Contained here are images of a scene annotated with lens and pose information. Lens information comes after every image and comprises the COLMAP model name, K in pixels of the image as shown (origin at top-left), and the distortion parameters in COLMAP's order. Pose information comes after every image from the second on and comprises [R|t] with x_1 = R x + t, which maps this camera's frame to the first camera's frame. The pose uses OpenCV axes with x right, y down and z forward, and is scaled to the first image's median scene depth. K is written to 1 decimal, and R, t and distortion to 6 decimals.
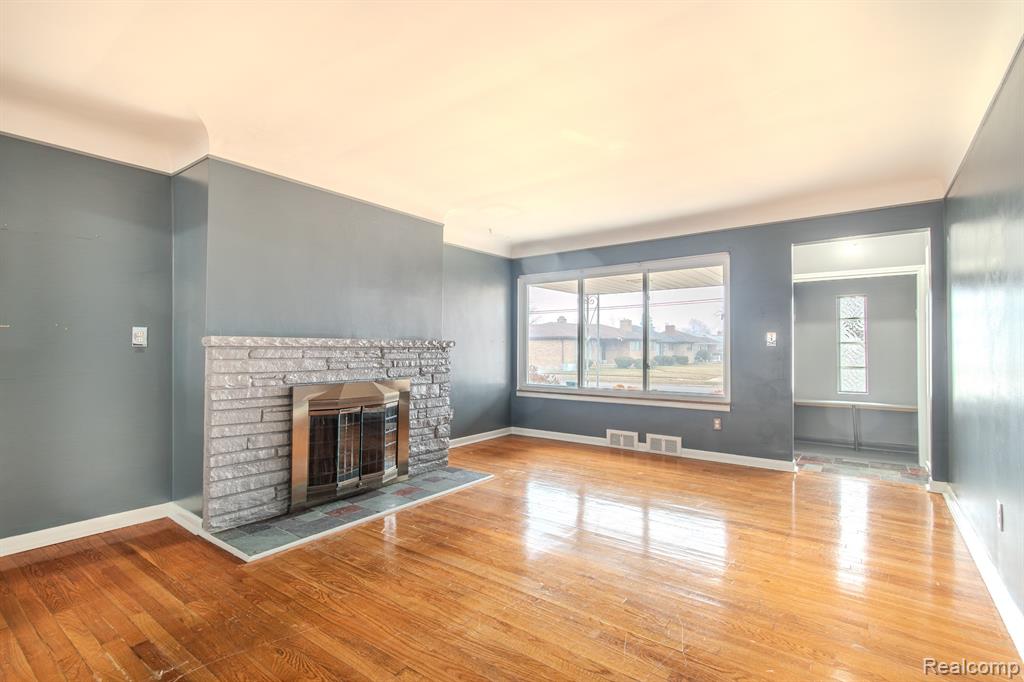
lens RADIAL K [[475.7, 0, 516.8], [0, 475.7, 344.4], [0, 0, 1]] dist [0.002168, -0.000865]
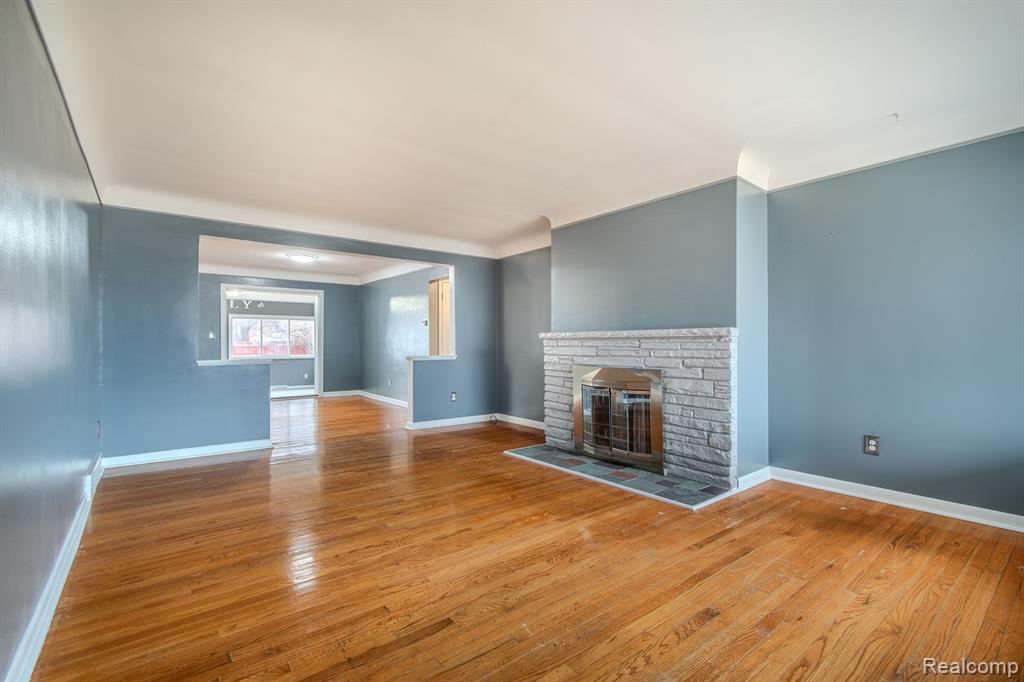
lens RADIAL K [[475.7, 0, 521.3], [0, 475.7, 342.8], [0, 0, 1]] dist [0.002168, -0.000865]
pose [[-0.274042, -0.004345, -0.961708, 0.722359], [0.009874, 0.999924, -0.007331, 0.020717], [0.961667, -0.011505, -0.273979, 0.929777]]
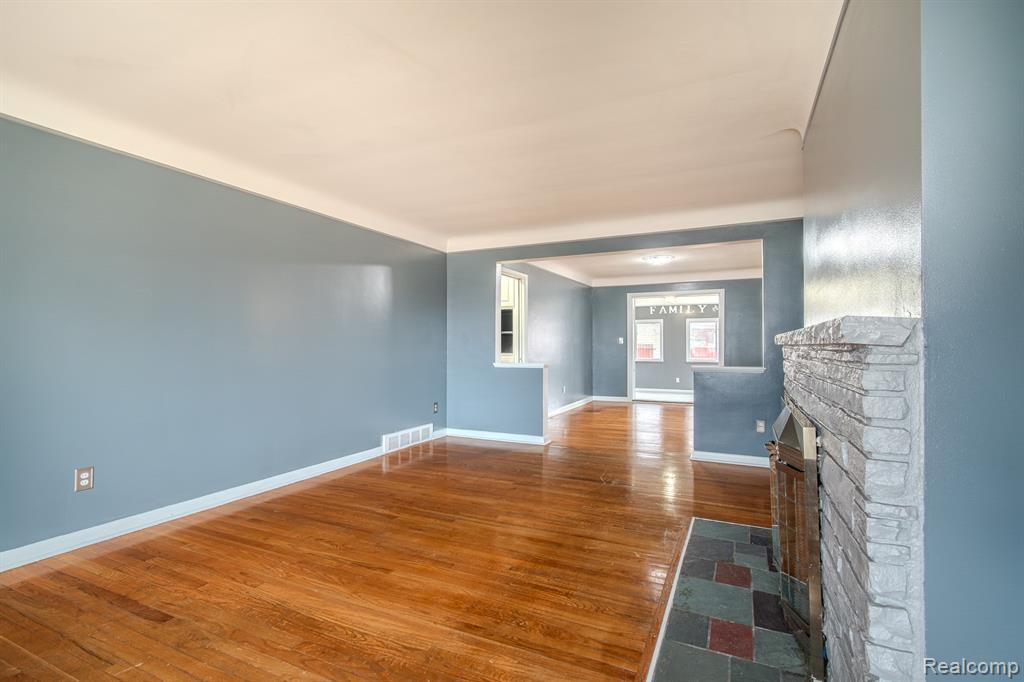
lens RADIAL K [[475.7, 0, 507.4], [0, 475.7, 339.1], [0, 0, 1]] dist [0.002168, -0.000865]
pose [[-0.986457, -0.006084, -0.163909, 0.067772], [-0.002436, 0.999745, -0.022449, 0.010586], [0.164004, -0.021746, -0.986220, 1.259326]]
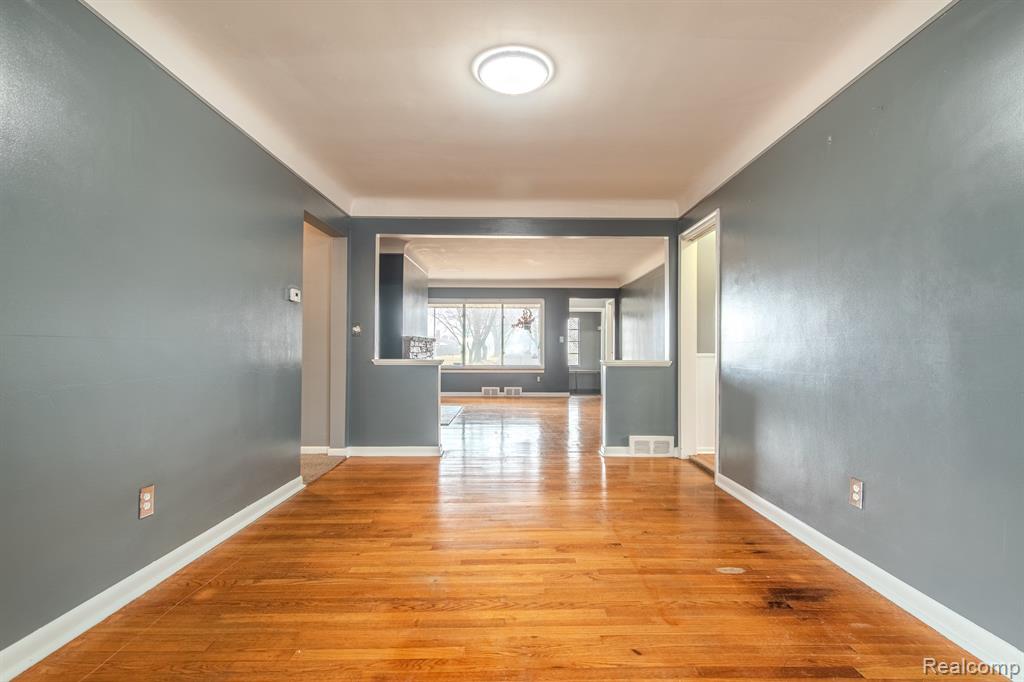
lens RADIAL K [[497.1, 0, 518.4], [0, 497.1, 340.7], [0, 0, 1]] dist [0.002874, -0.001582]
pose [[0.801215, 0.007470, 0.598330, -1.069475], [-0.006048, 0.999972, -0.004385, 0.007642], [-0.598346, -0.000106, 0.801238, -0.785670]]
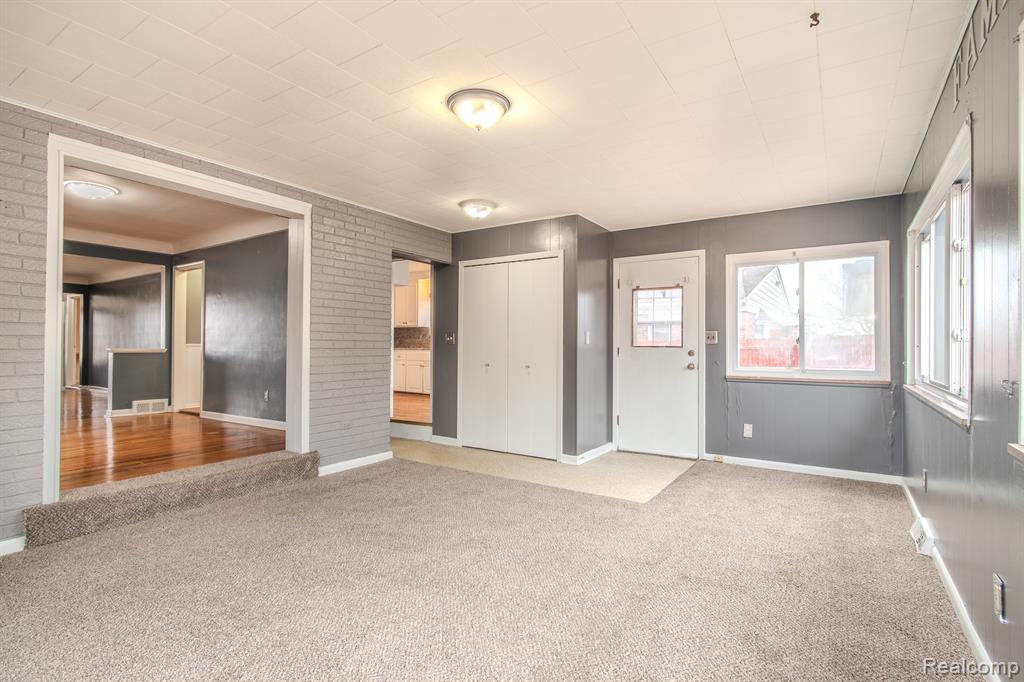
lens RADIAL K [[497.1, 0, 519.3], [0, 497.1, 343.3], [0, 0, 1]] dist [0.002874, -0.001582]
pose [[-0.048481, 0.006806, 0.998801, -1.865390], [-0.014203, 0.999871, -0.007503, 0.022765], [-0.998723, -0.014550, -0.048378, -1.205762]]
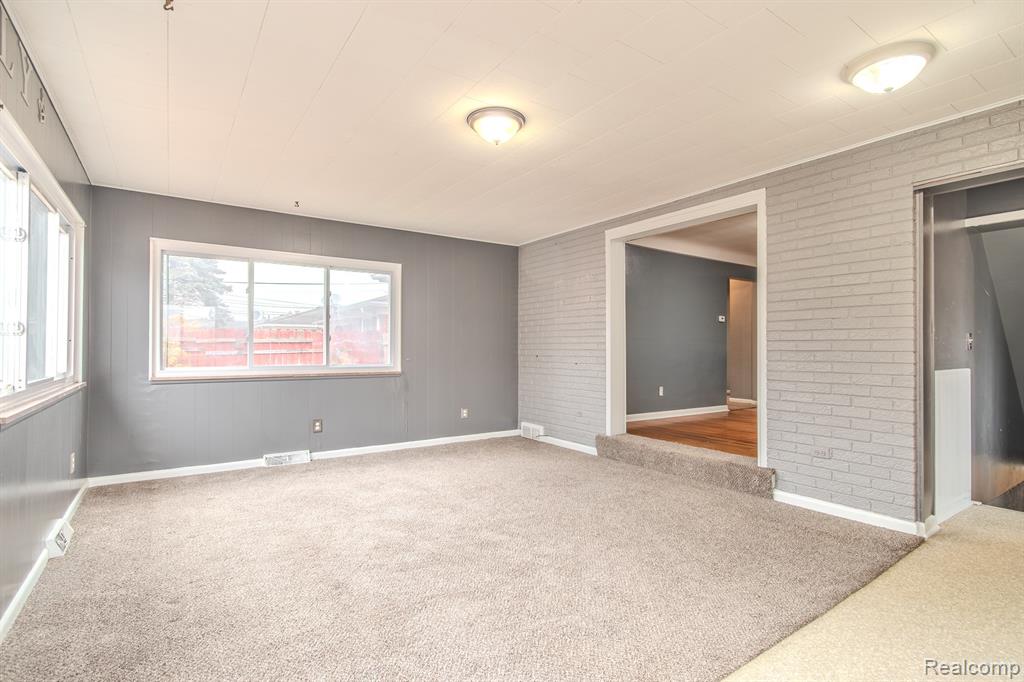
lens RADIAL K [[497.1, 0, 515.5], [0, 497.1, 342.7], [0, 0, 1]] dist [0.002874, -0.001582]
pose [[0.941911, -0.001040, -0.335861, -0.986802], [0.000310, 0.999997, -0.002226, 0.019630], [0.335862, 0.001993, 0.941909, -1.805843]]
